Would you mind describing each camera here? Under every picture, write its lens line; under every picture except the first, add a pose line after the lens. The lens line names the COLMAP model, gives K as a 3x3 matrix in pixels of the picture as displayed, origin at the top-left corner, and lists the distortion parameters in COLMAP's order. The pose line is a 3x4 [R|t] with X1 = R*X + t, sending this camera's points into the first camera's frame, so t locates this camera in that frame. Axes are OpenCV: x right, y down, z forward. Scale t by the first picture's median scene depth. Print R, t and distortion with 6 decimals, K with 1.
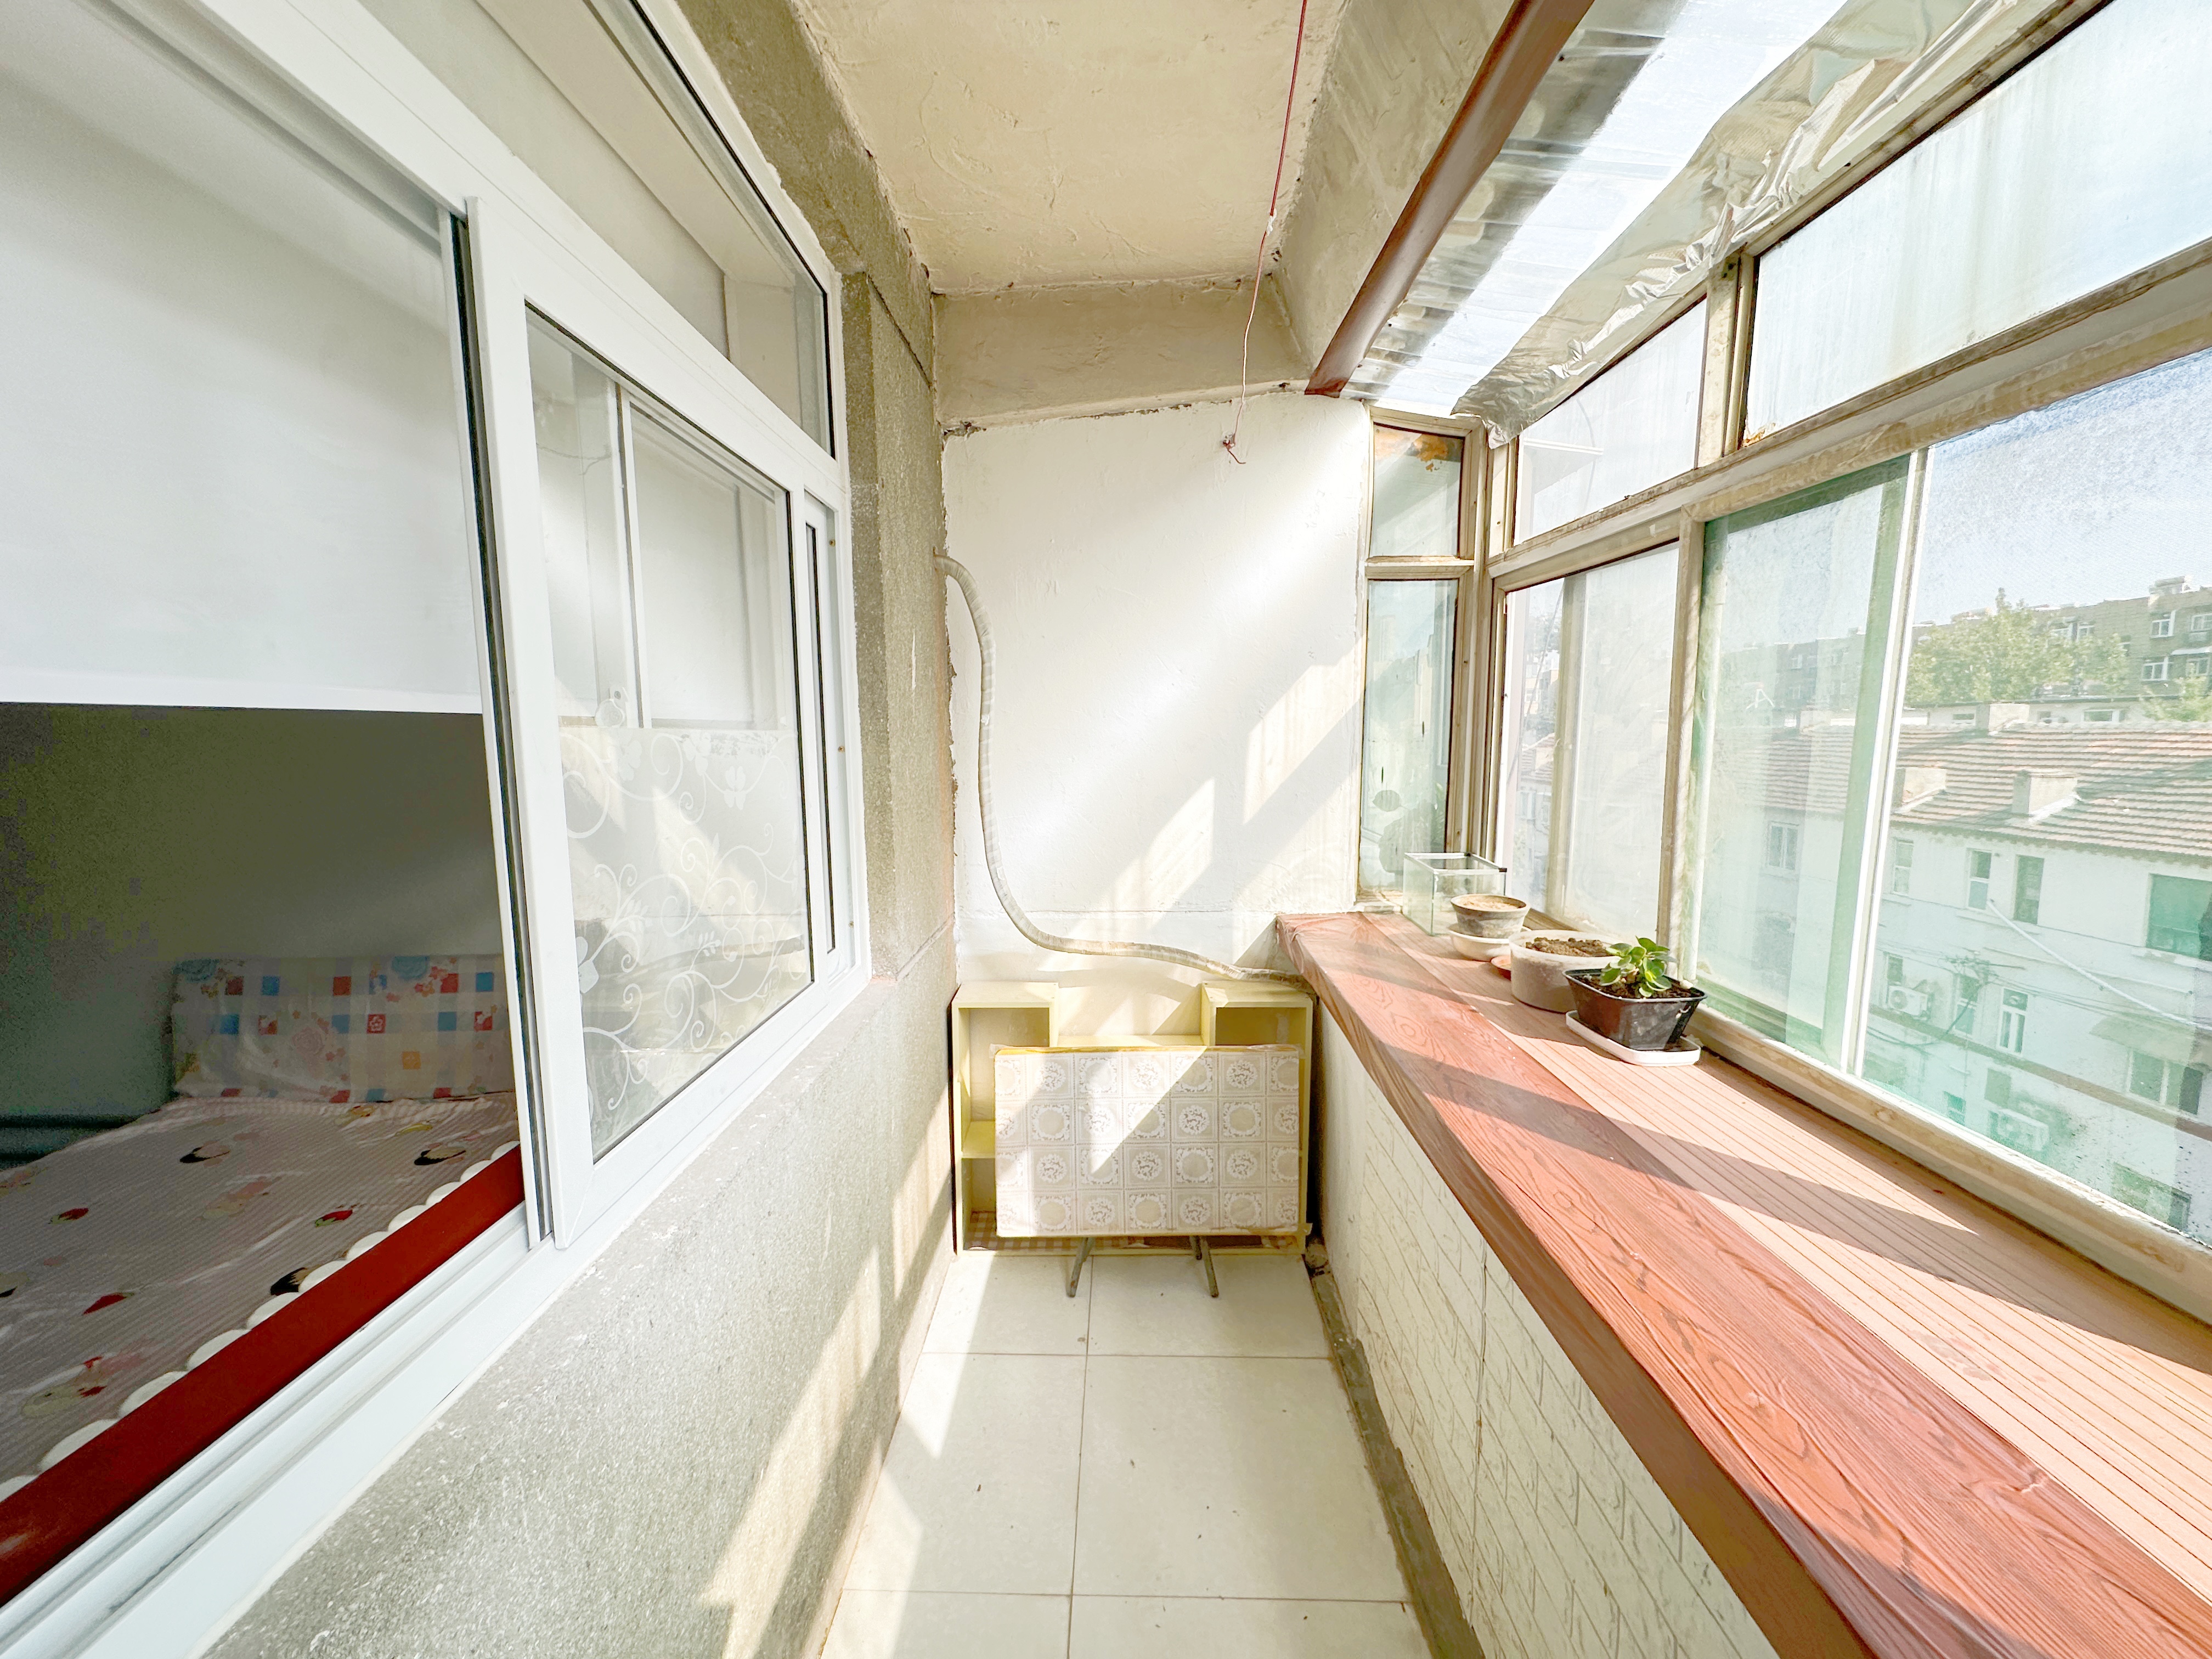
lens RADIAL K [[879.9, 0, 1105.0], [0, 879.9, 836.2], [0, 0, 1]] dist [-0.001475, -0.000035]
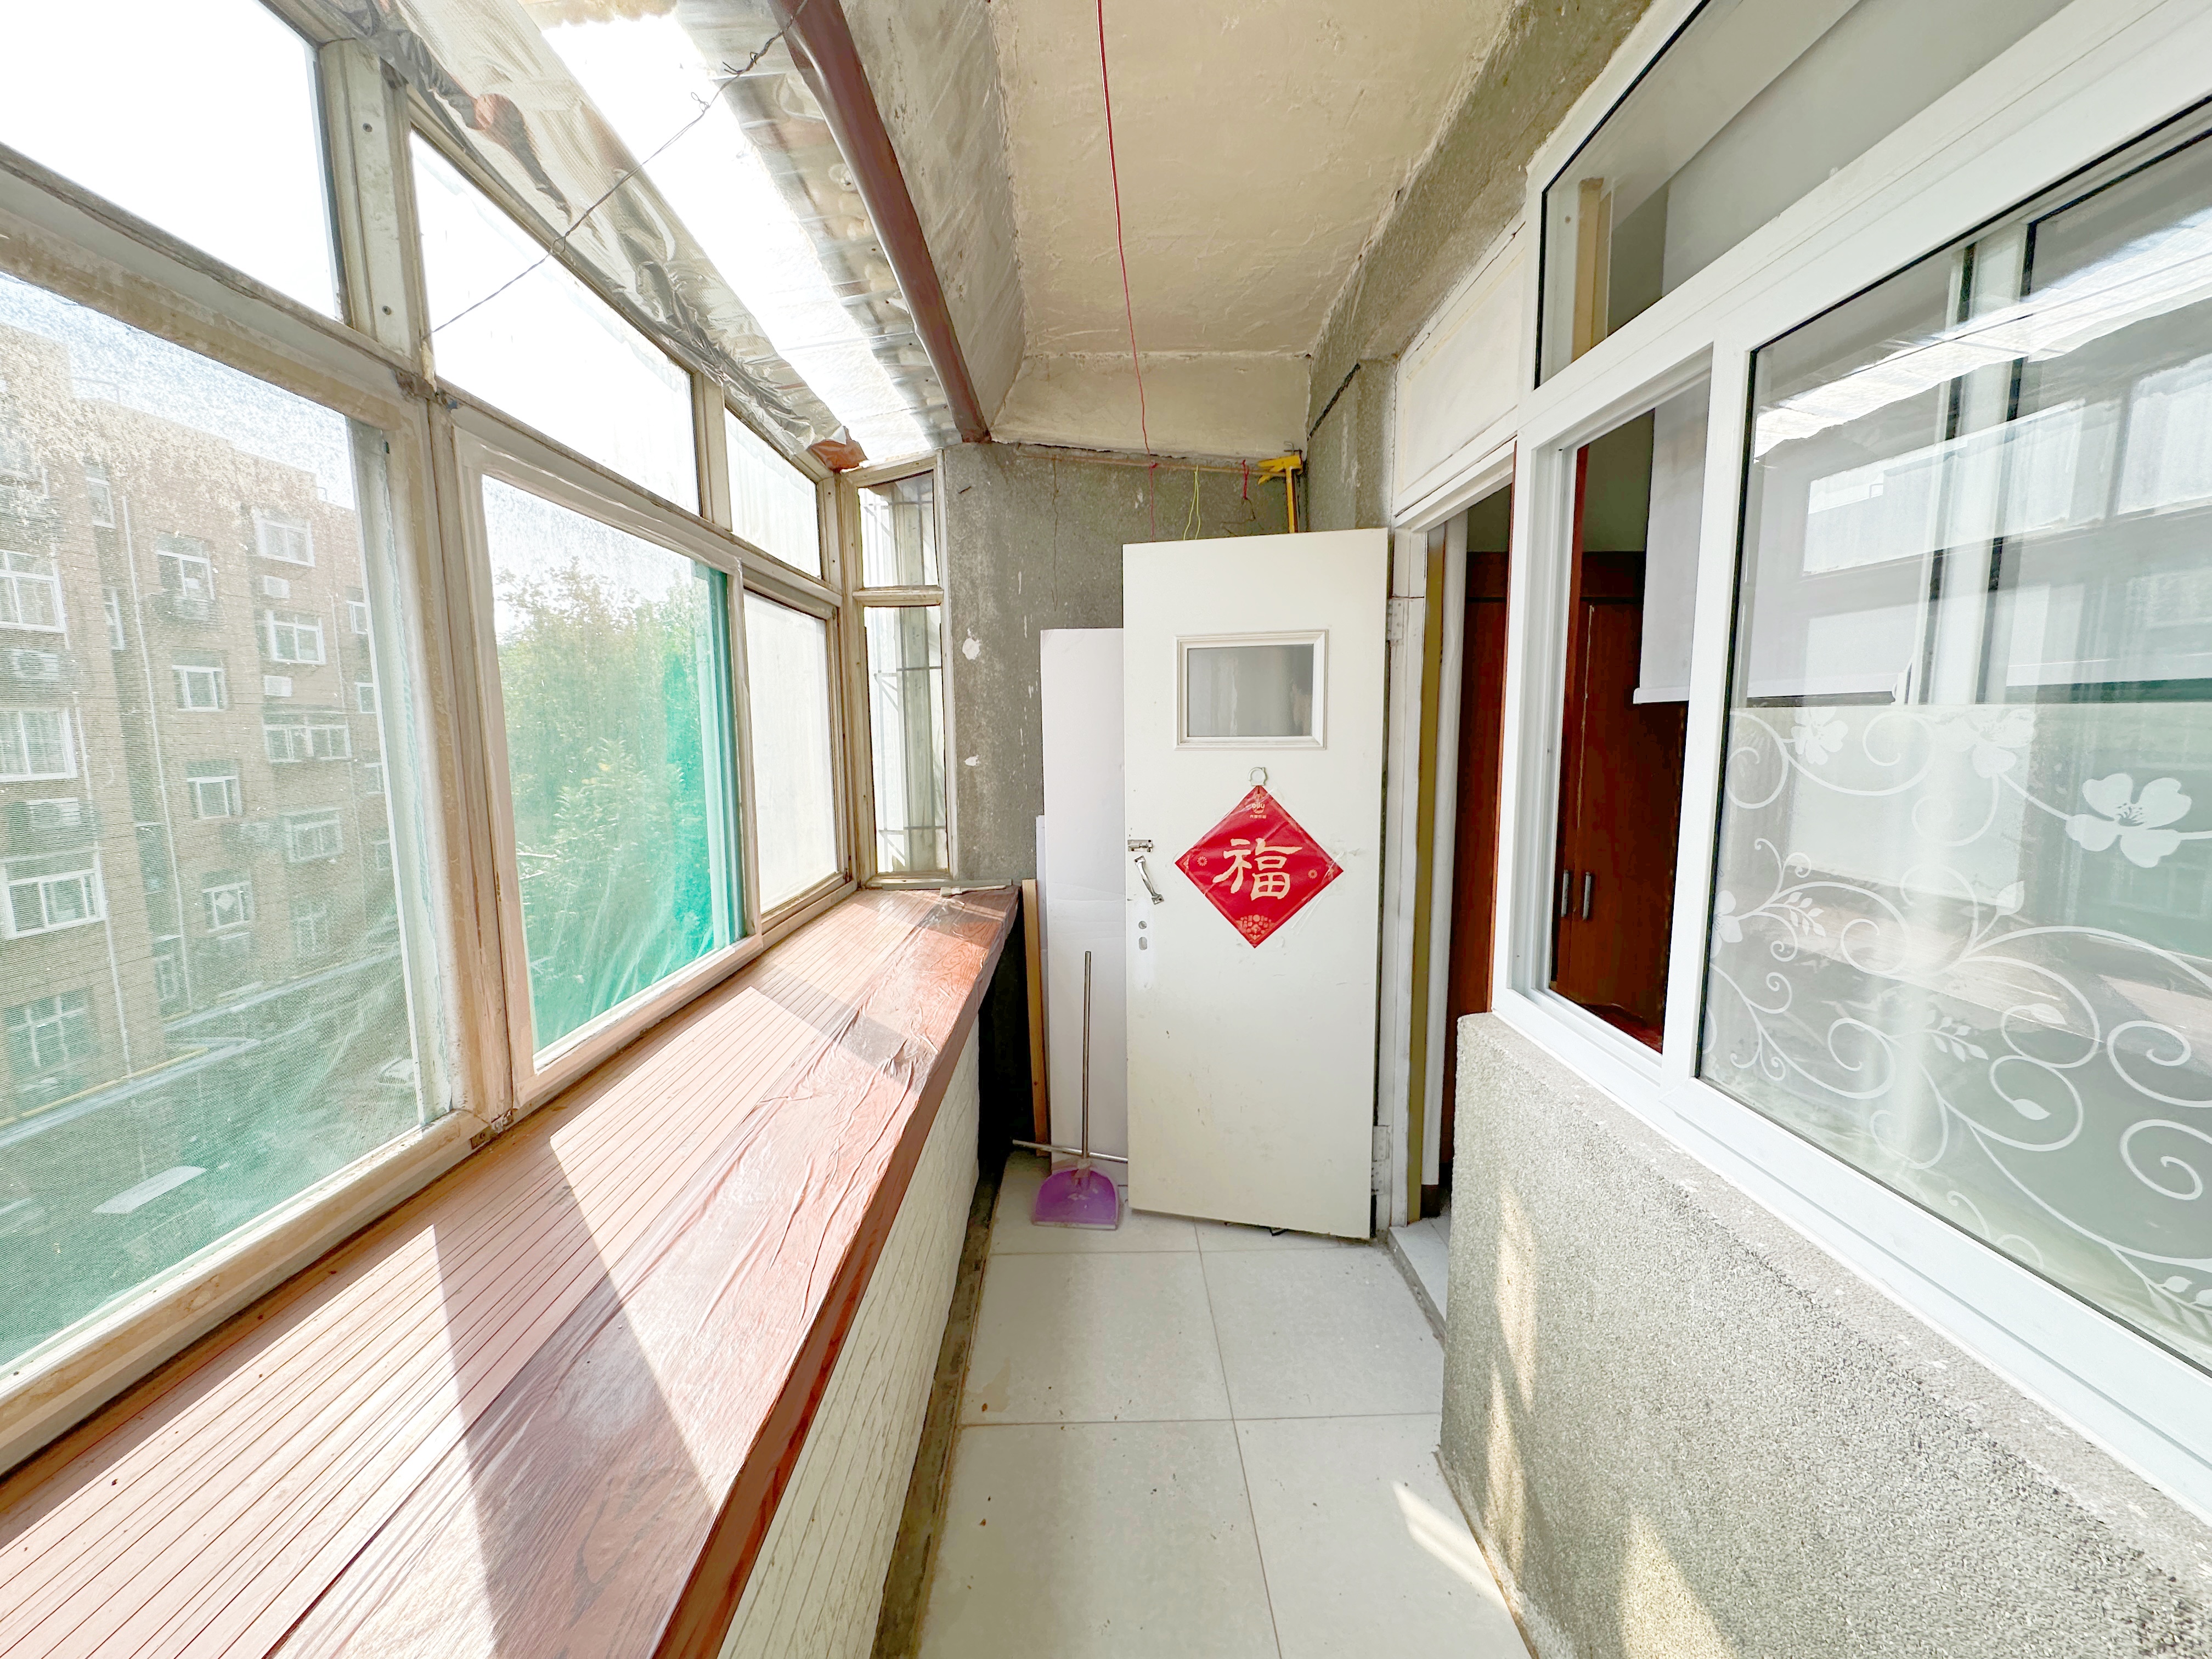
lens RADIAL K [[879.9, 0, 1106.9], [0, 879.9, 832.1], [0, 0, 1]] dist [-0.001475, -0.000035]
pose [[-0.999266, 0.022179, -0.031245, 0.232805], [0.014049, 0.970732, 0.239755, -0.233705], [0.035648, 0.239140, -0.970330, 1.962795]]
